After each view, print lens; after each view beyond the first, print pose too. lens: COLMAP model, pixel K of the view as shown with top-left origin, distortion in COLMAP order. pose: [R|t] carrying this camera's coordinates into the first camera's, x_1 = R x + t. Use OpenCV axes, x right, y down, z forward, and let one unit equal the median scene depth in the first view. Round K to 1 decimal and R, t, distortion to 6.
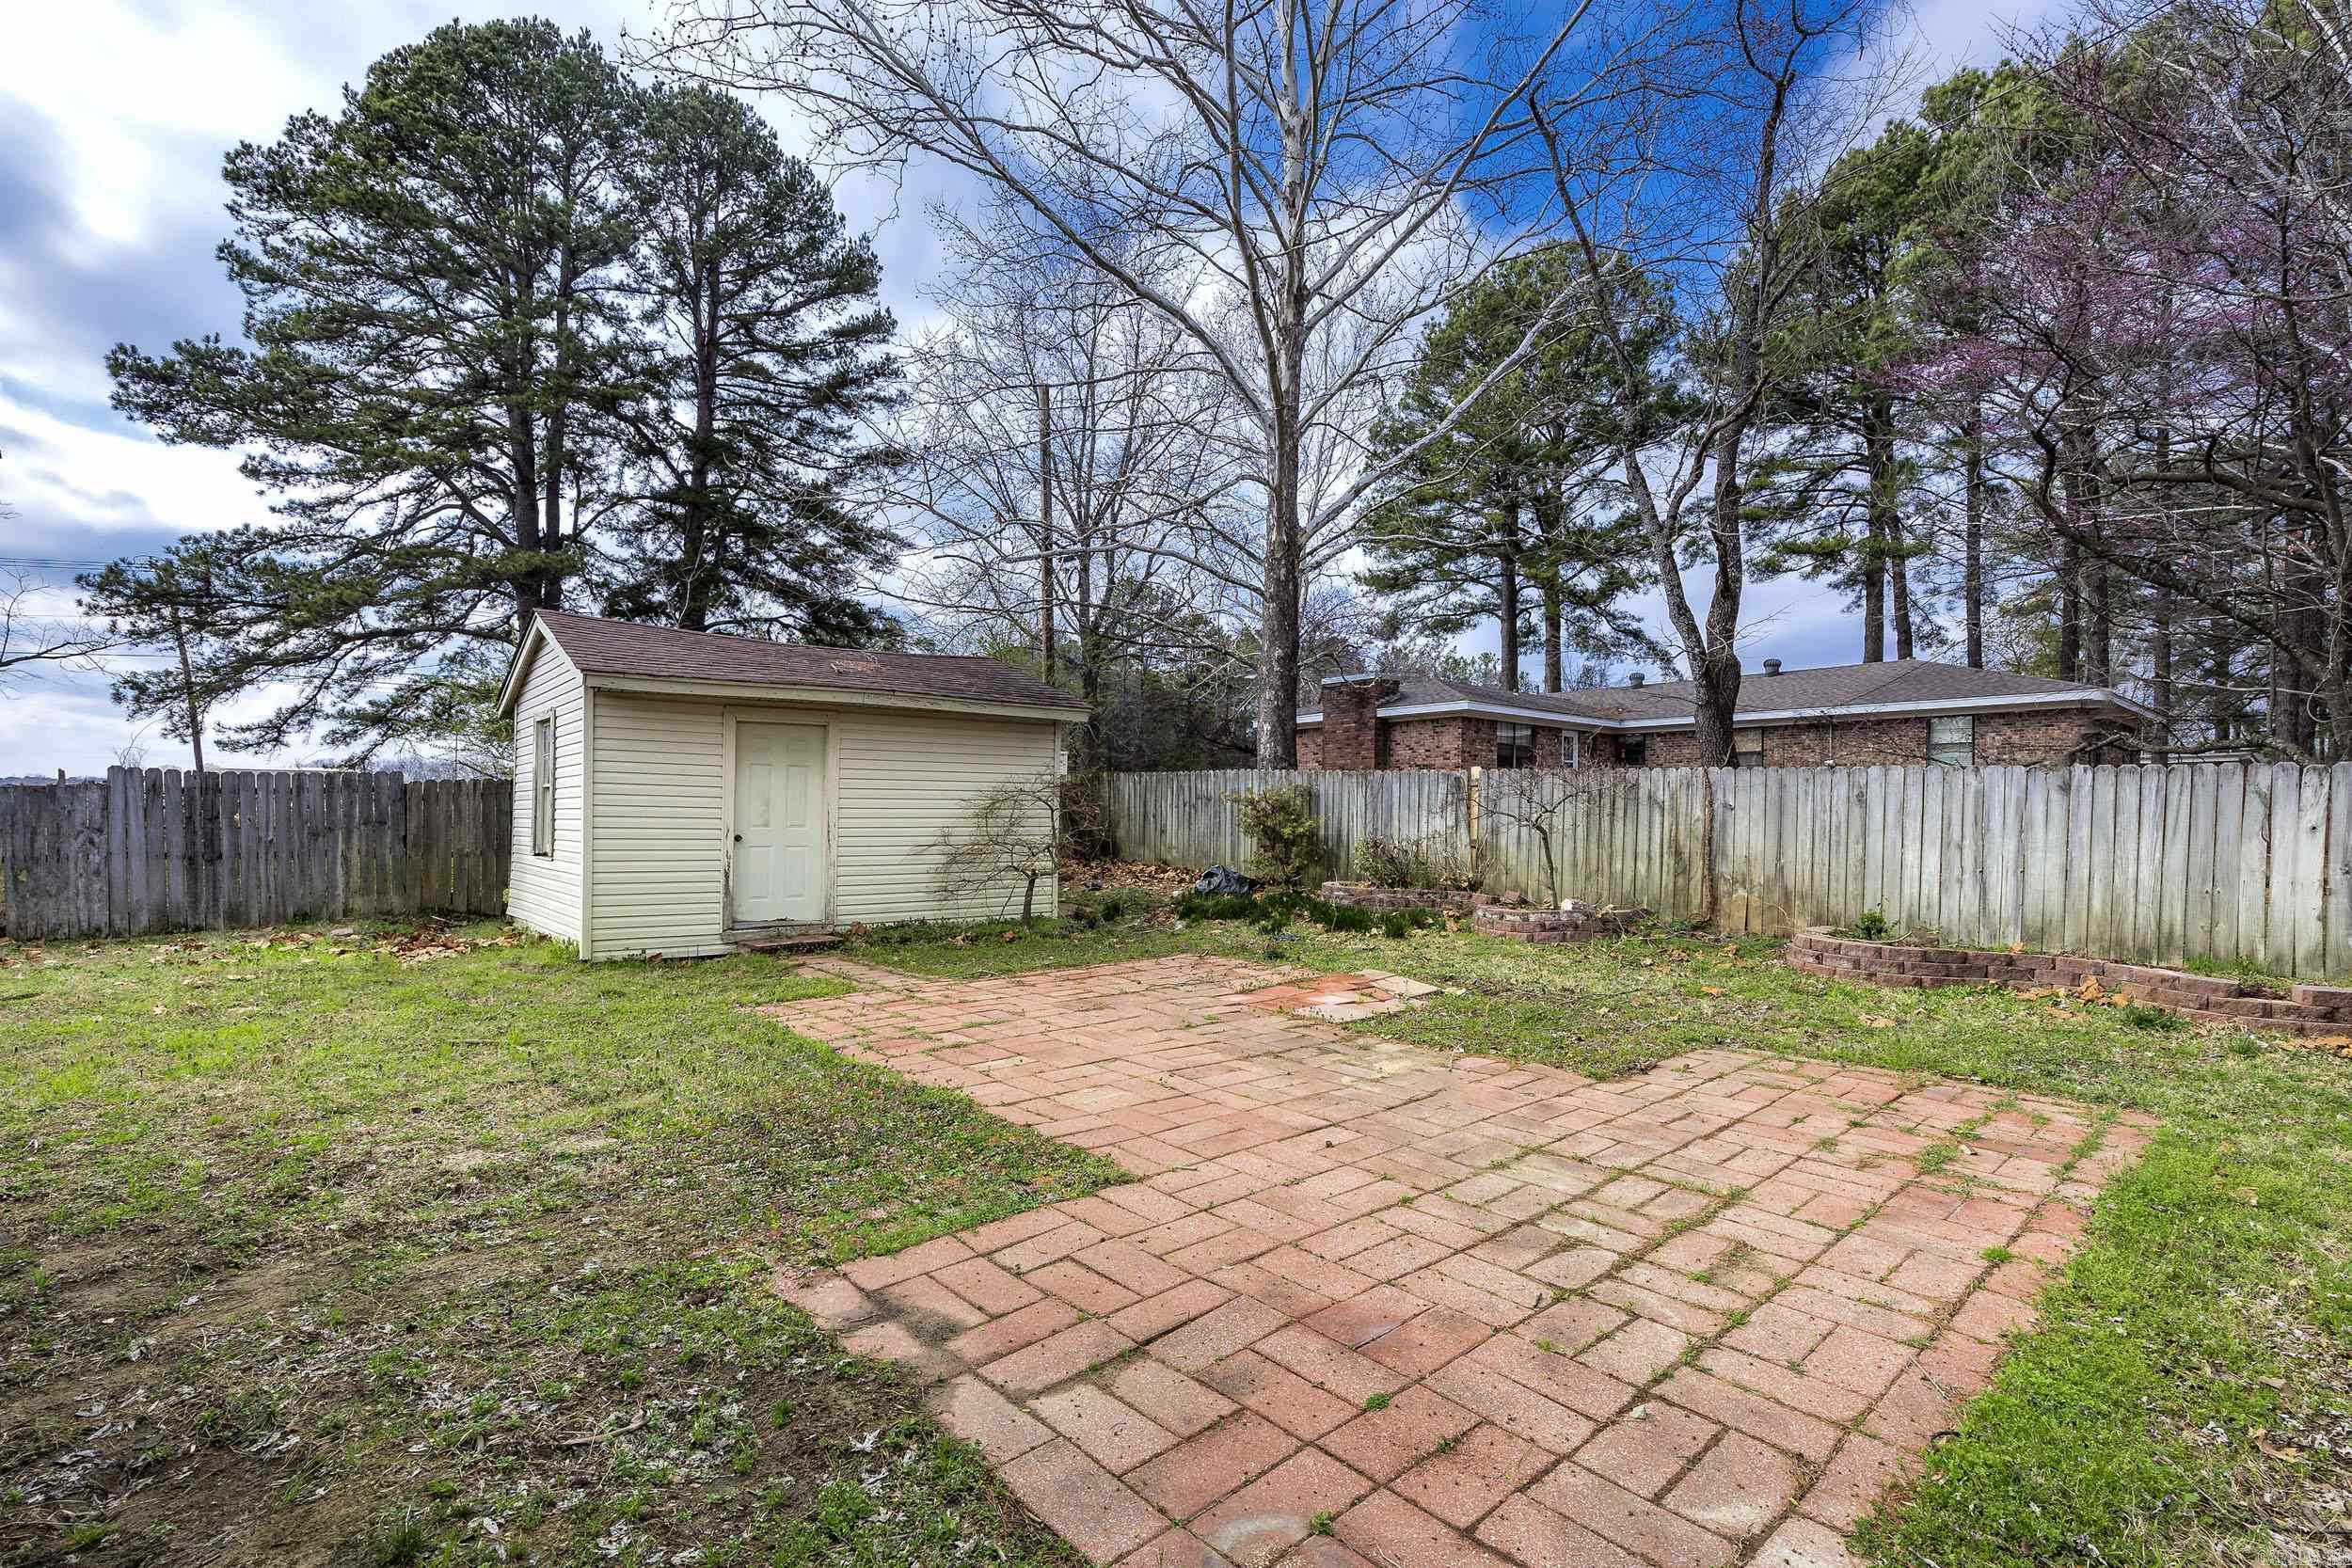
lens RADIAL K [[1016.3, 0, 1224.3], [0, 1016.3, 849.5], [0, 0, 1]] dist [-0.002448, -0.000367]
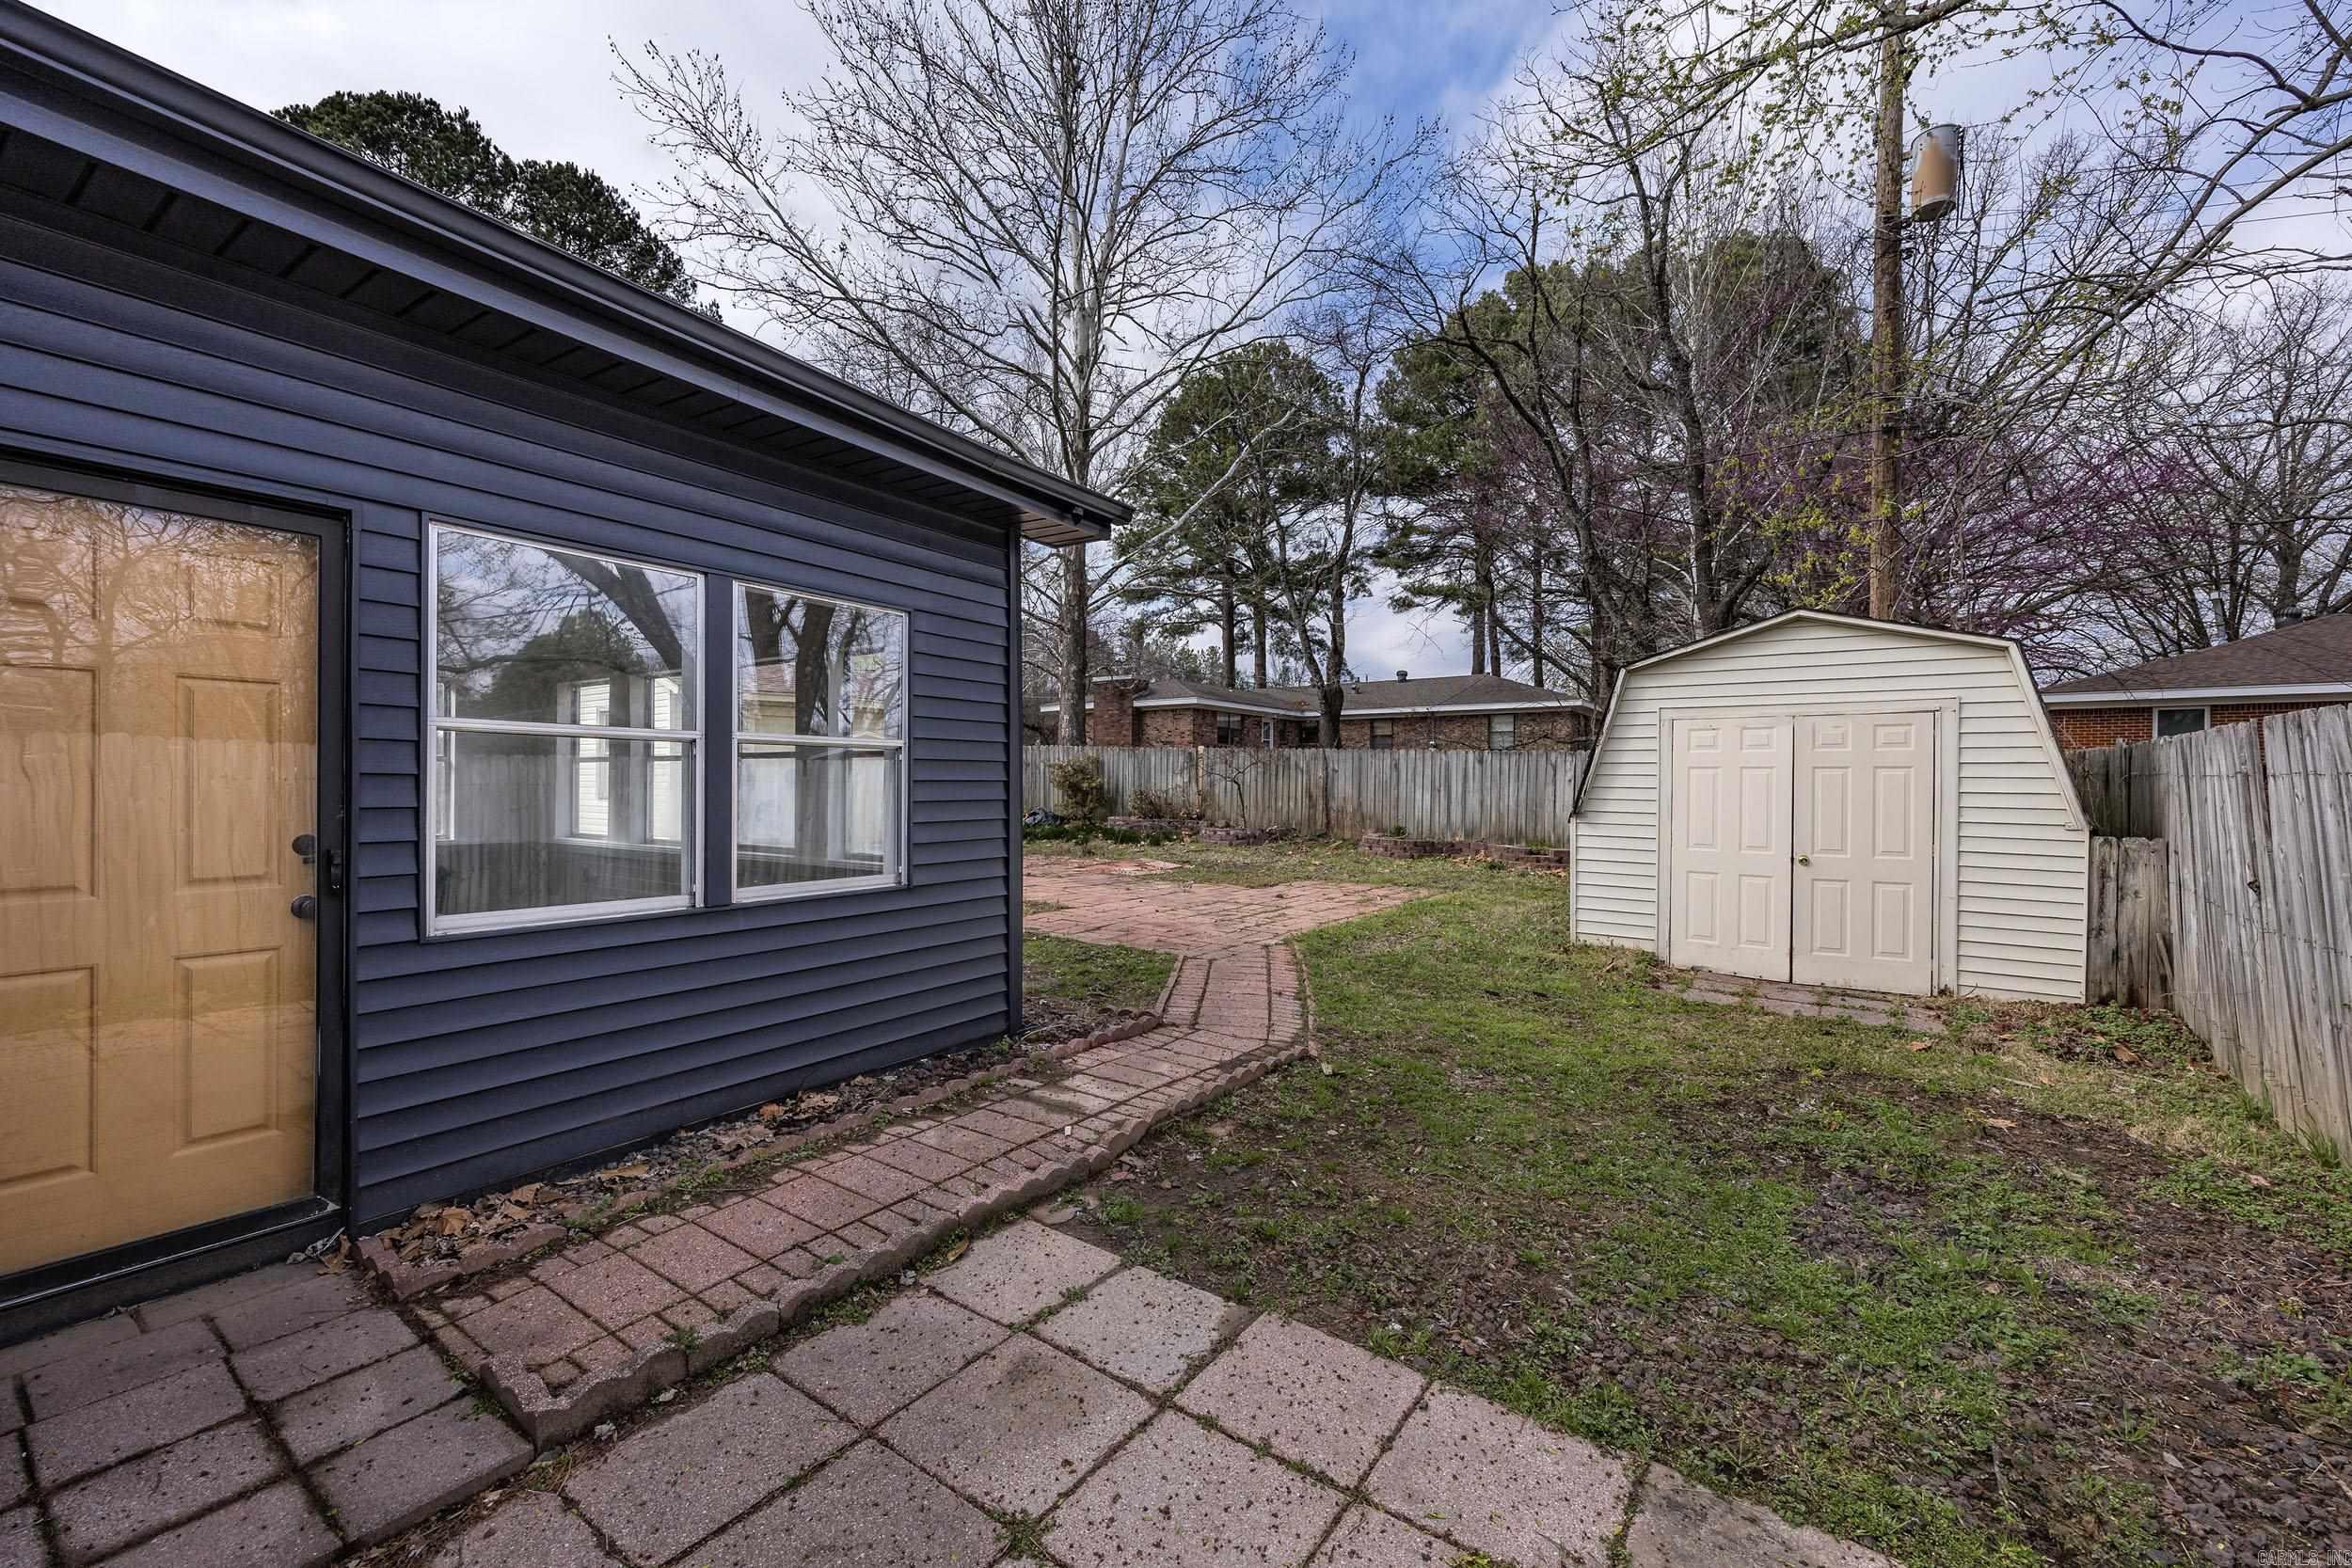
lens RADIAL K [[890.9, 0, 1180.8], [0, 890.9, 789.3], [0, 0, 1]] dist [-0.000474, -0.000013]
pose [[0.976982, -0.000261, 0.213320, -0.070621], [0.005358, 0.999714, -0.023313, 0.016949], [-0.213253, 0.023919, 0.976704, -0.307061]]
